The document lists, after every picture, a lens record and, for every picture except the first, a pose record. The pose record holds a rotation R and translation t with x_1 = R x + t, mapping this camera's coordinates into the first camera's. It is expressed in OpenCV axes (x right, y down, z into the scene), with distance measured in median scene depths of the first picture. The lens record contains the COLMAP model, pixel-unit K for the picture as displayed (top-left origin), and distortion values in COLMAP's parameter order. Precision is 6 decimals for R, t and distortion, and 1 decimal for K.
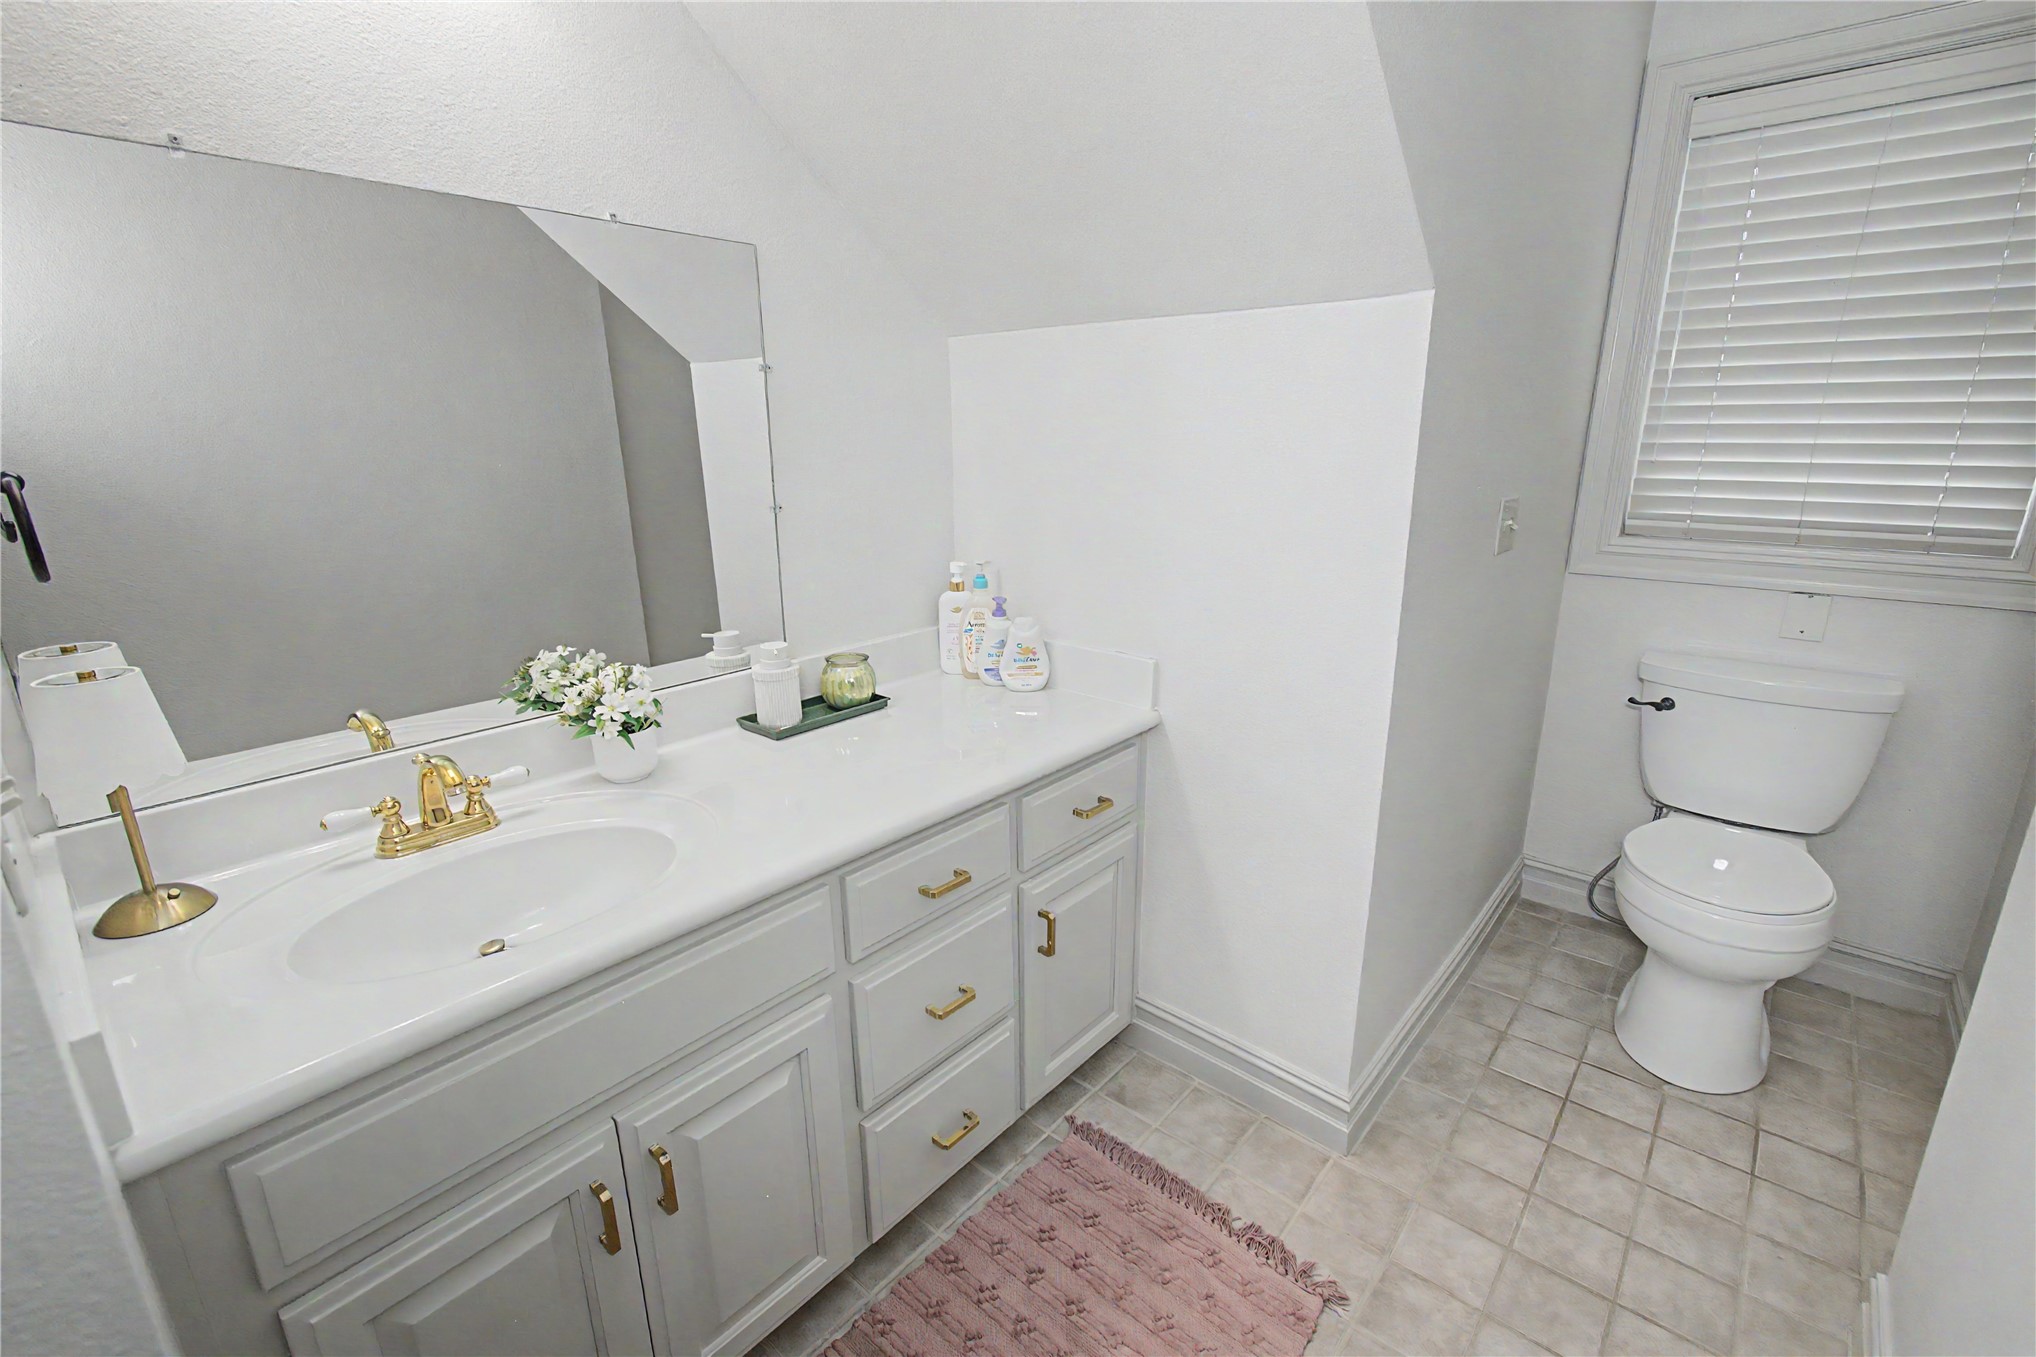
lens RADIAL K [[921.3, 0, 1048.3], [0, 921.3, 680.4], [0, 0, 1]] dist [-0.001543, 0.000413]
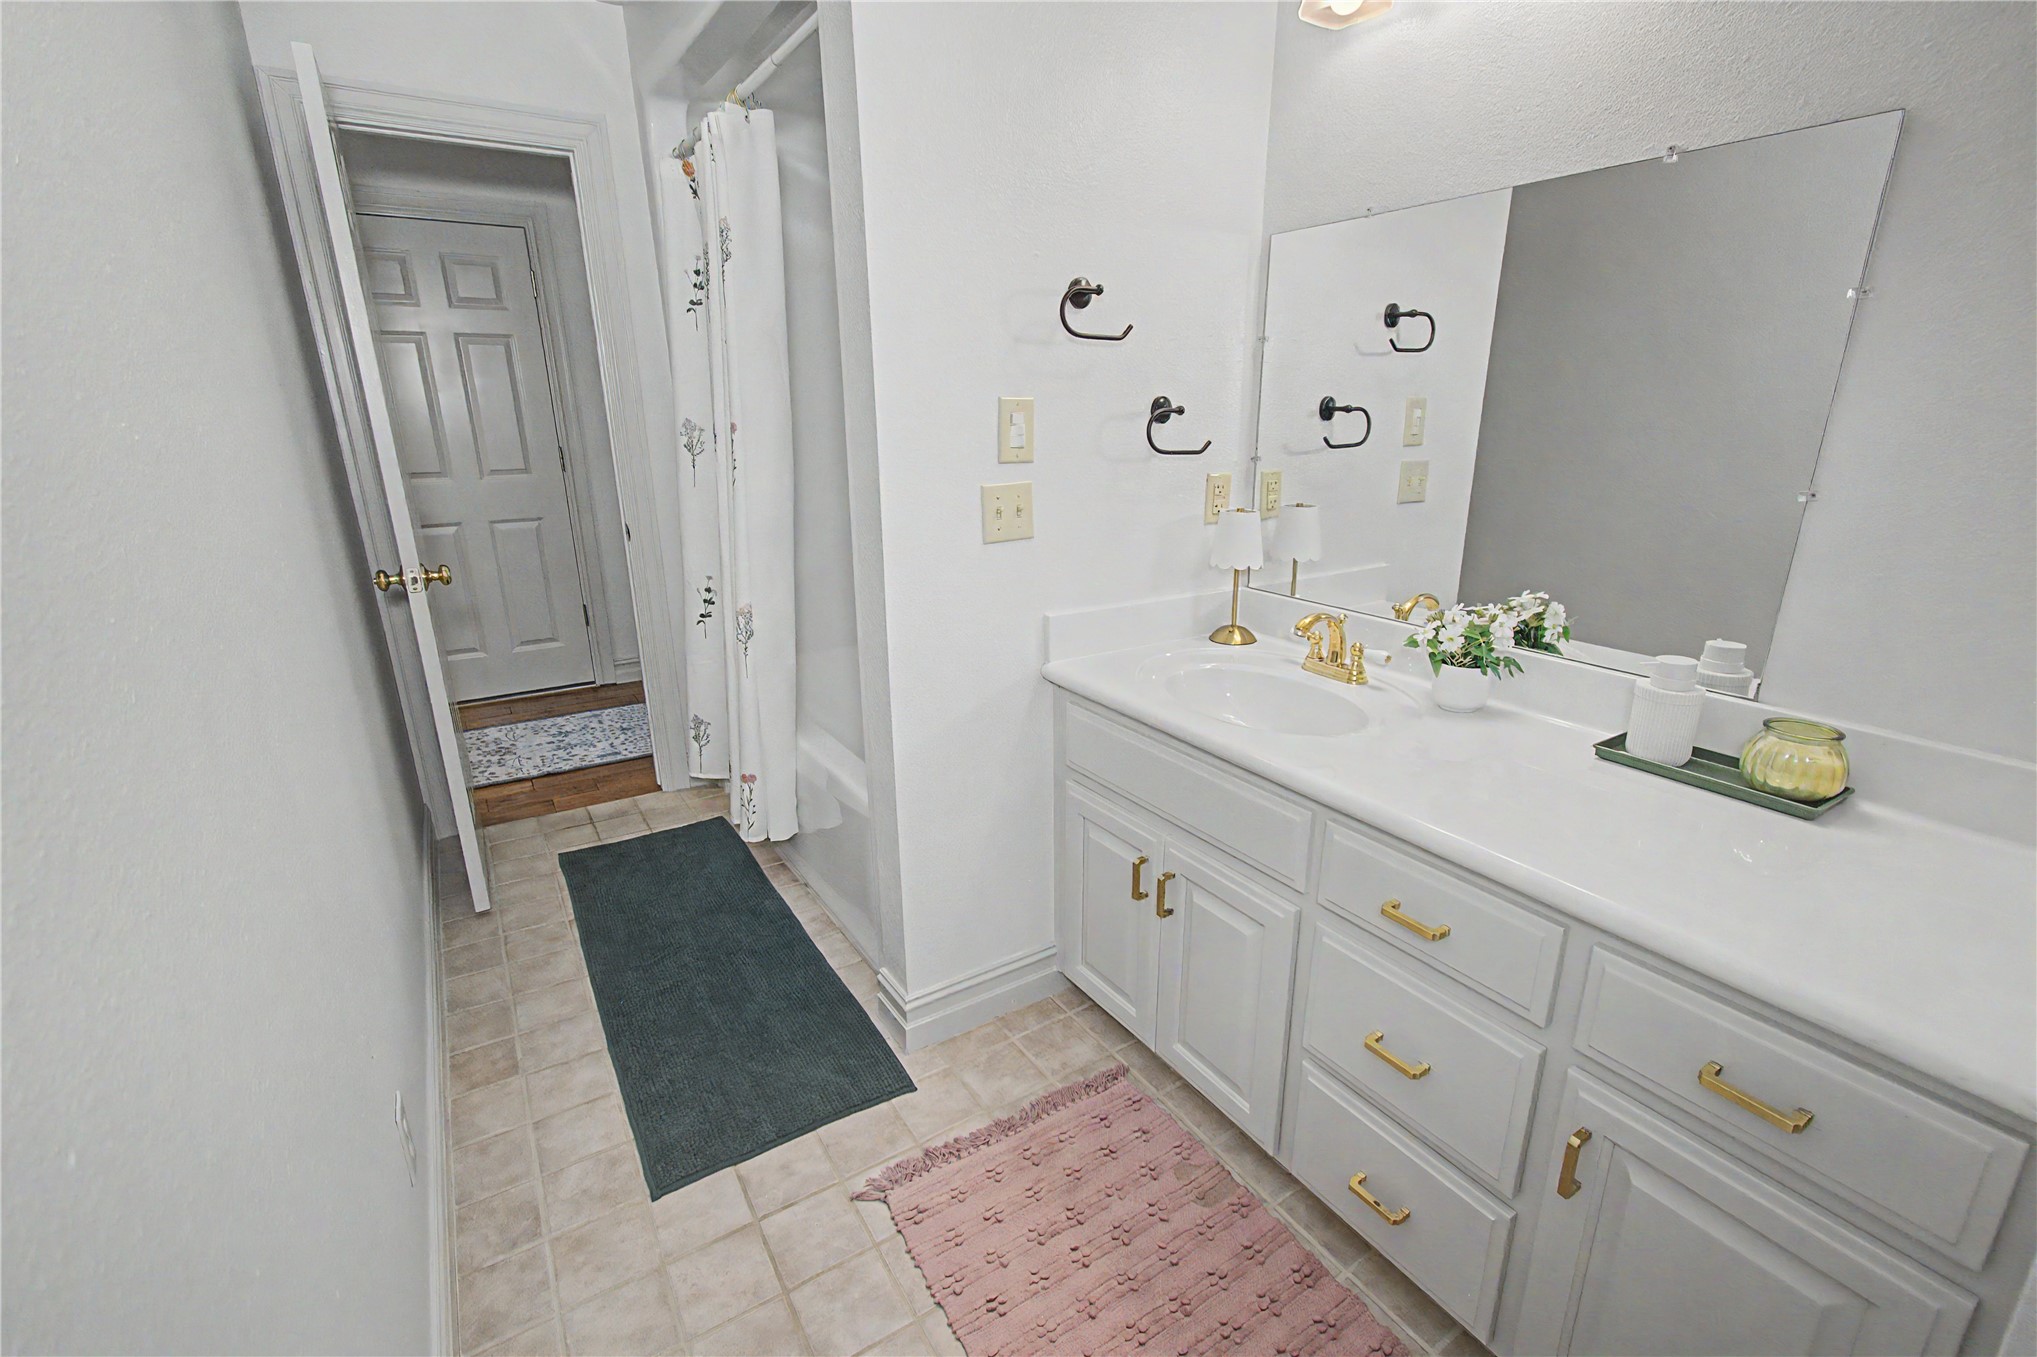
lens RADIAL K [[921.7, 0, 1048.8], [0, 921.7, 680.4], [0, 0, 1]] dist [-0.001543, 0.000413]
pose [[-0.278224, 0.288250, -0.916244, 0.655556], [-0.267987, 0.892733, 0.362230, -0.184728], [0.922374, 0.346323, -0.171133, 0.702720]]
